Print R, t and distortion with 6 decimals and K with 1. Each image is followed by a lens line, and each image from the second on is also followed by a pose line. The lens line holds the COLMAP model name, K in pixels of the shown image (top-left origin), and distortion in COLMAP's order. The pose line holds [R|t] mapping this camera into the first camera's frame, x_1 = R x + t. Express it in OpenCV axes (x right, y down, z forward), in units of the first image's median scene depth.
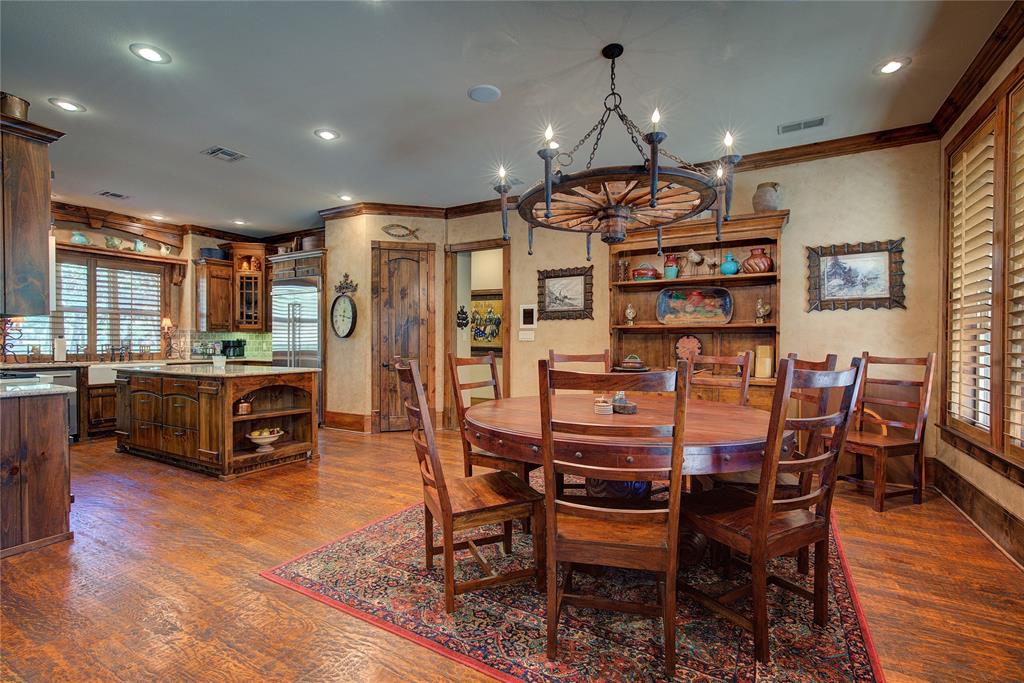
lens RADIAL K [[461.8, 0, 516.3], [0, 461.8, 344.5], [0, 0, 1]] dist [-0.003802, 0.003489]
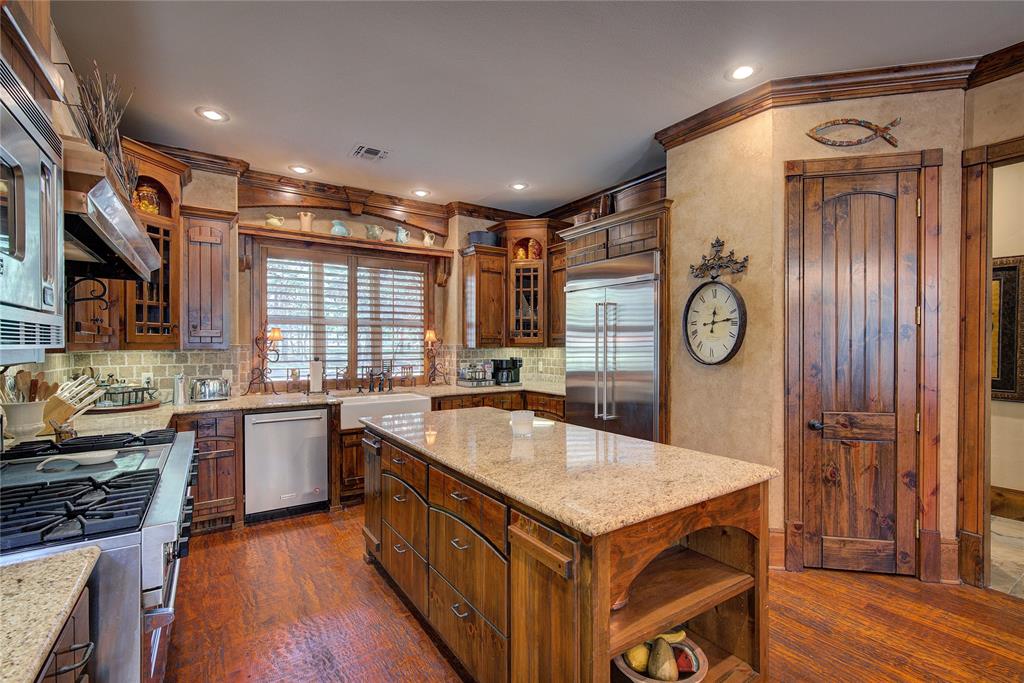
lens RADIAL K [[461.8, 0, 512.3], [0, 461.8, 345.3], [0, 0, 1]] dist [-0.003802, 0.003489]
pose [[0.893813, 0.000149, -0.448440, -0.321464], [-0.001487, 0.999995, -0.002632, -0.032556], [0.448438, 0.003019, 0.893809, 0.413471]]
